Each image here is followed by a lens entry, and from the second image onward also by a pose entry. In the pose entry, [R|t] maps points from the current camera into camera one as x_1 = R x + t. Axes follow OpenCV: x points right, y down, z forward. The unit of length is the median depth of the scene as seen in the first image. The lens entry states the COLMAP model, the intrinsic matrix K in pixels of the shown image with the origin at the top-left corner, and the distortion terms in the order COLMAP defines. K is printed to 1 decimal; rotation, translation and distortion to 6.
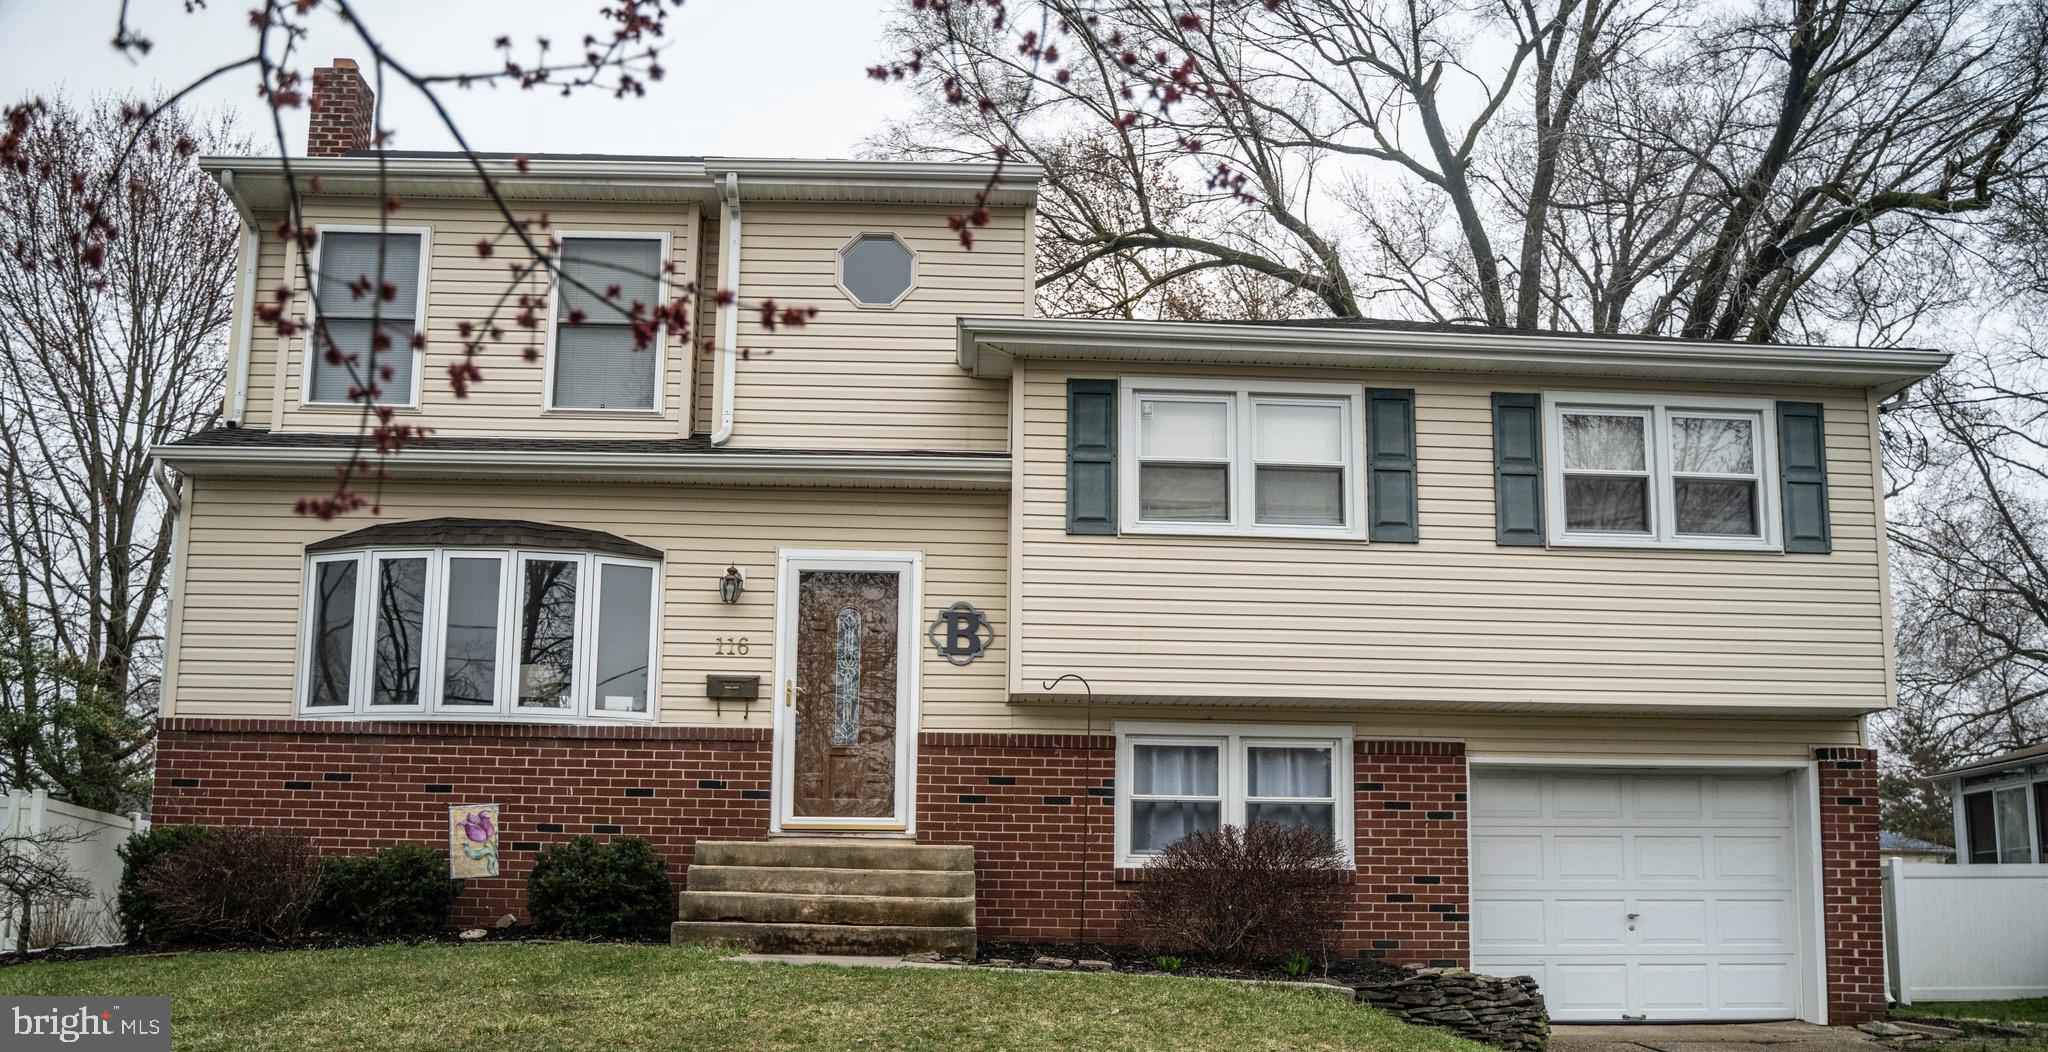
lens RADIAL K [[1708.4, 0, 1010.5], [0, 1708.4, 683.6], [0, 0, 1]] dist [-0.086885, 0.024009]
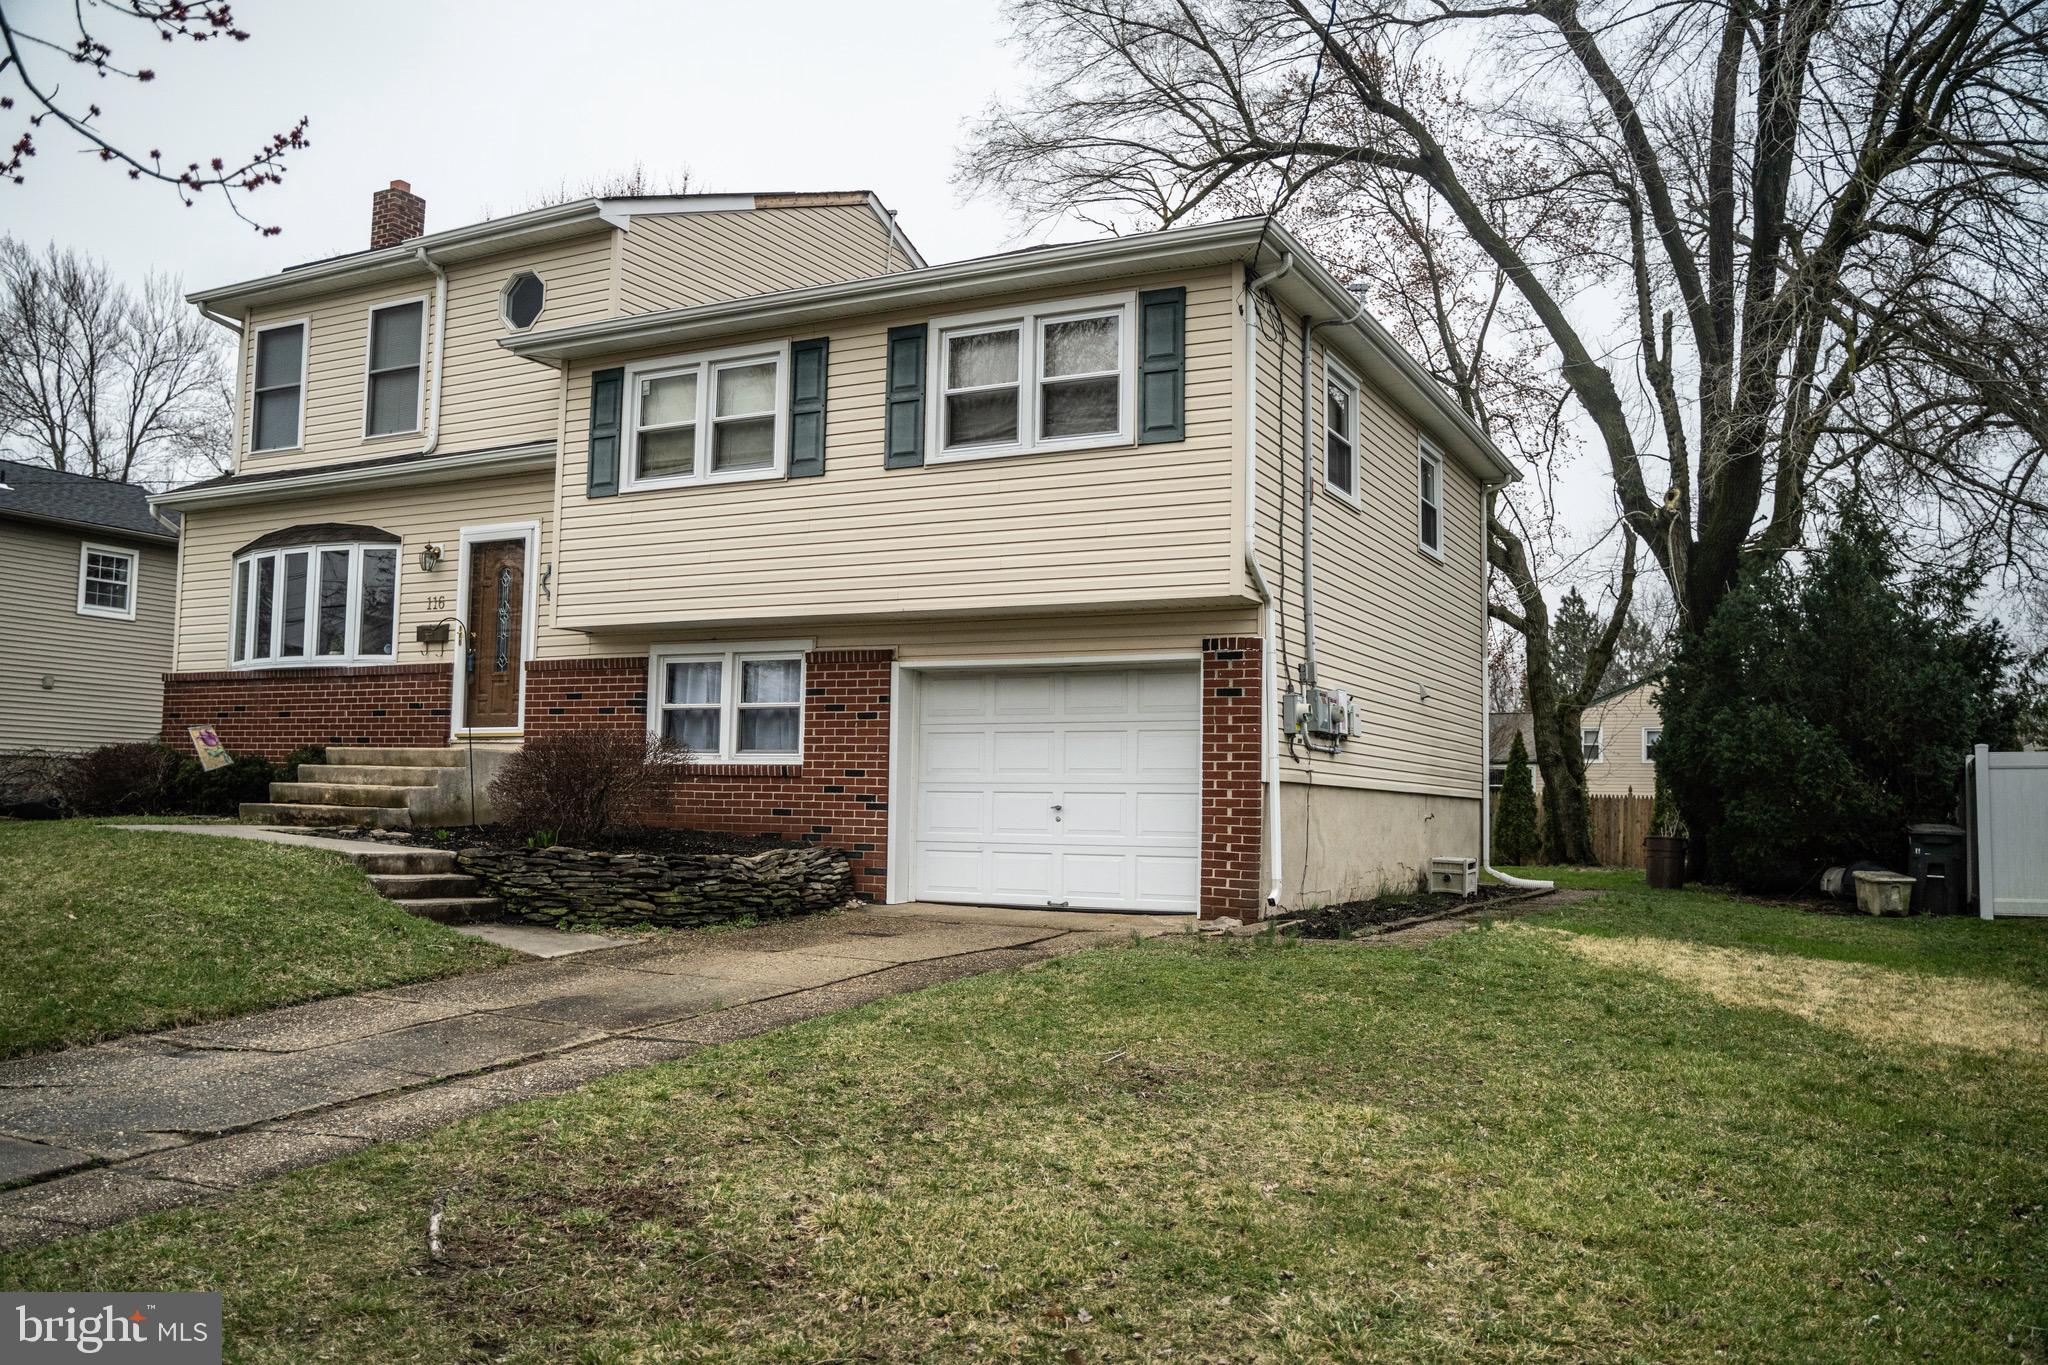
lens RADIAL K [[1651.2, 0, 1008.6], [0, 1651.2, 679.0], [0, 0, 1]] dist [-0.094915, 0.010243]
pose [[0.864208, -0.036065, -0.501841, 0.879342], [0.062675, 0.997375, 0.036256, 0.019902], [0.499216, -0.062785, 0.864200, 0.108365]]
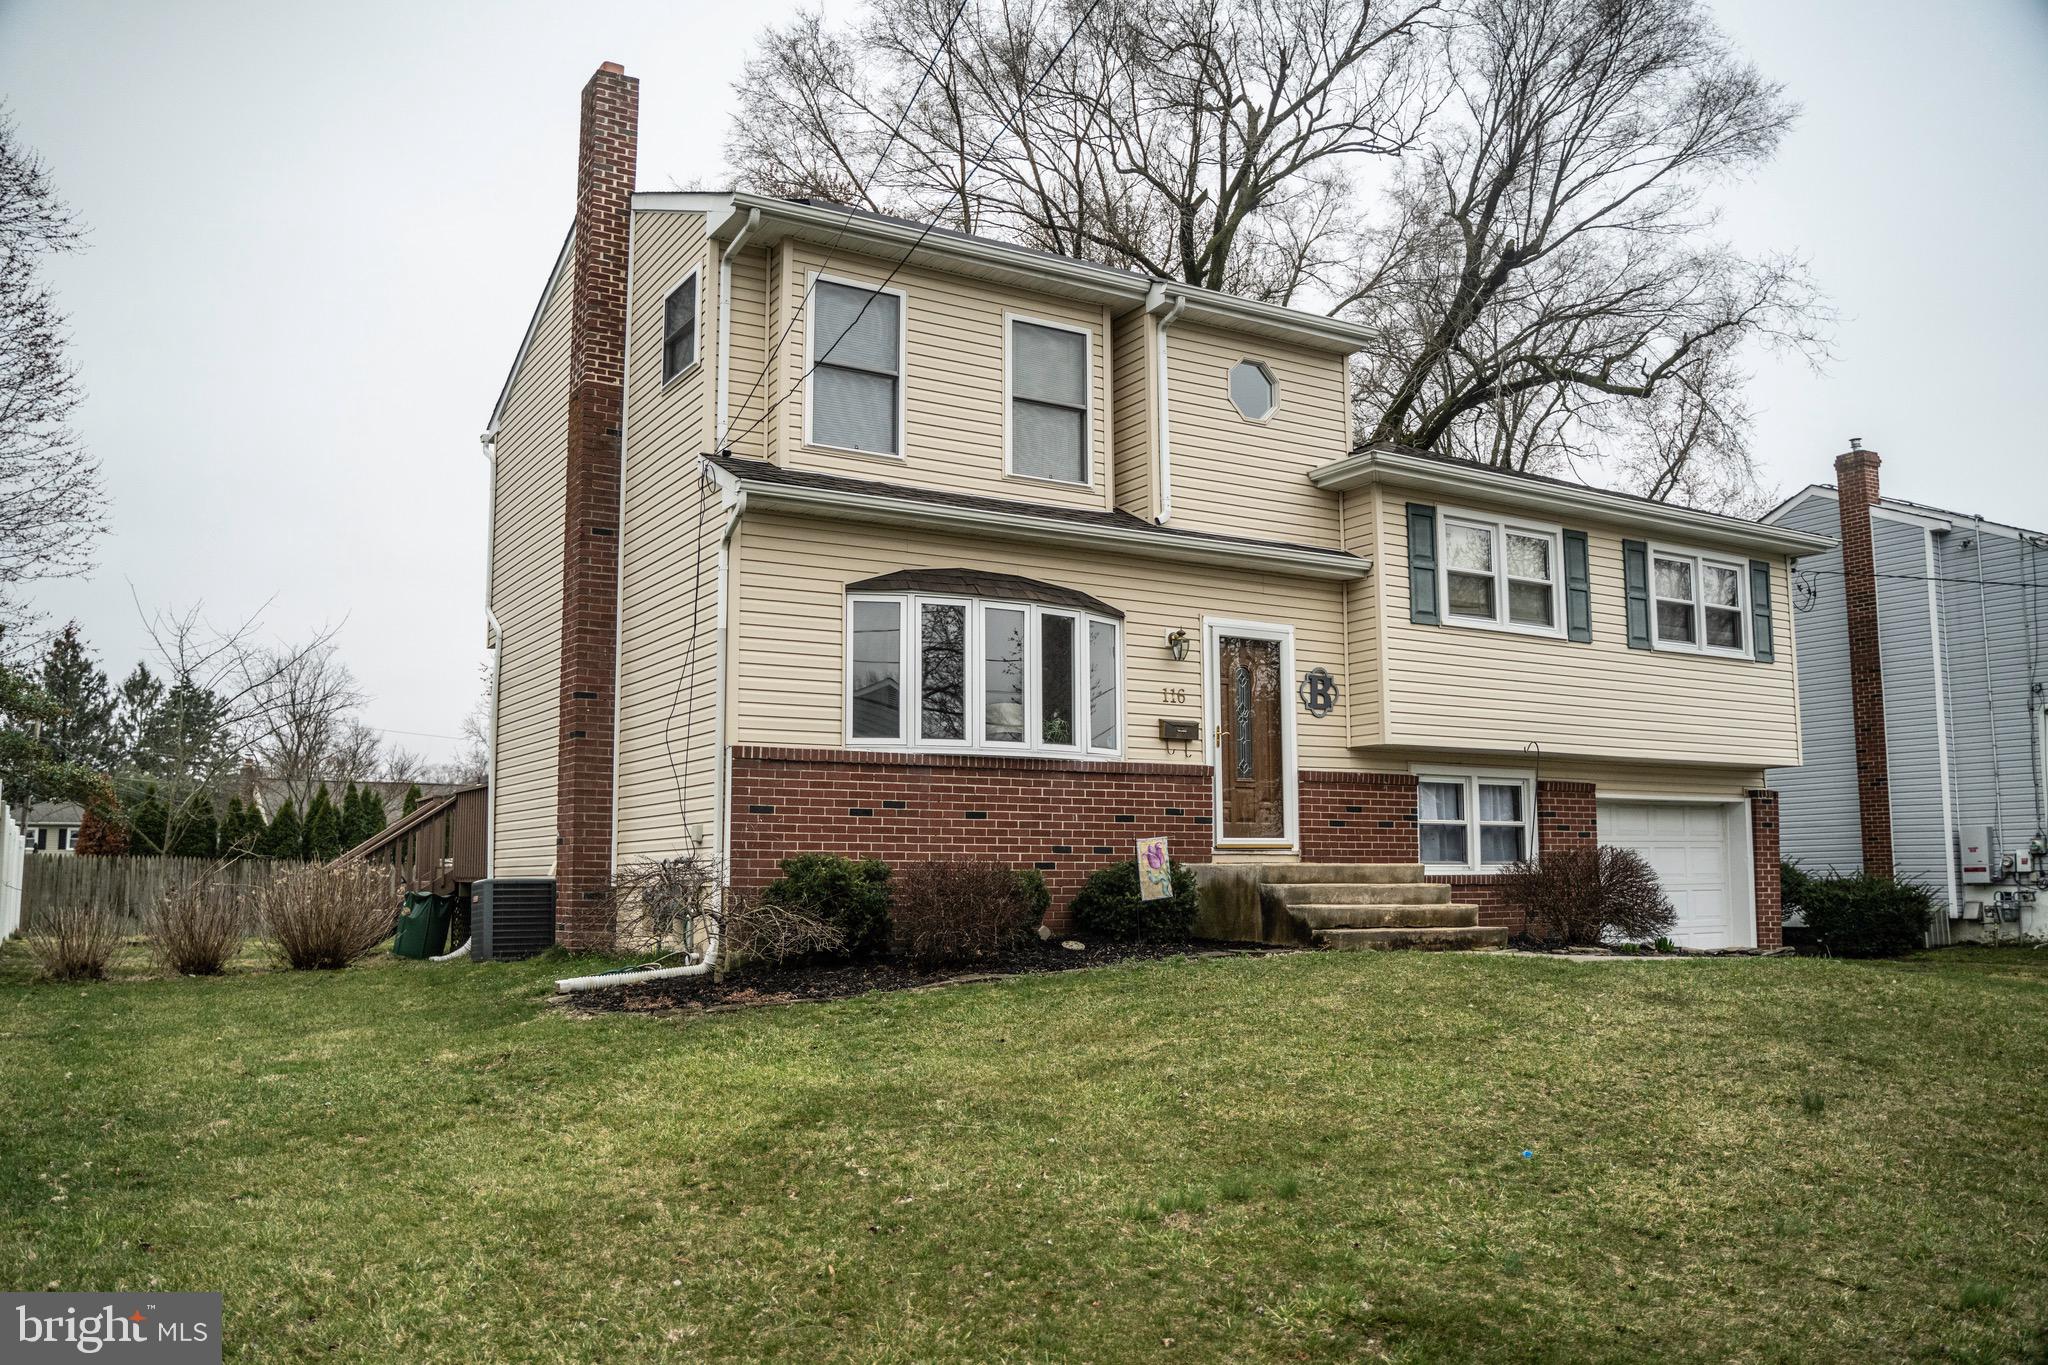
lens RADIAL K [[1651.2, 0, 1006.4], [0, 1651.2, 680.5], [0, 0, 1]] dist [-0.094915, 0.010243]
pose [[0.877415, 0.044205, 0.477691, -0.826754], [-0.053984, 0.998519, 0.006755, -0.034261], [-0.476685, -0.031715, 0.878502, 0.037886]]
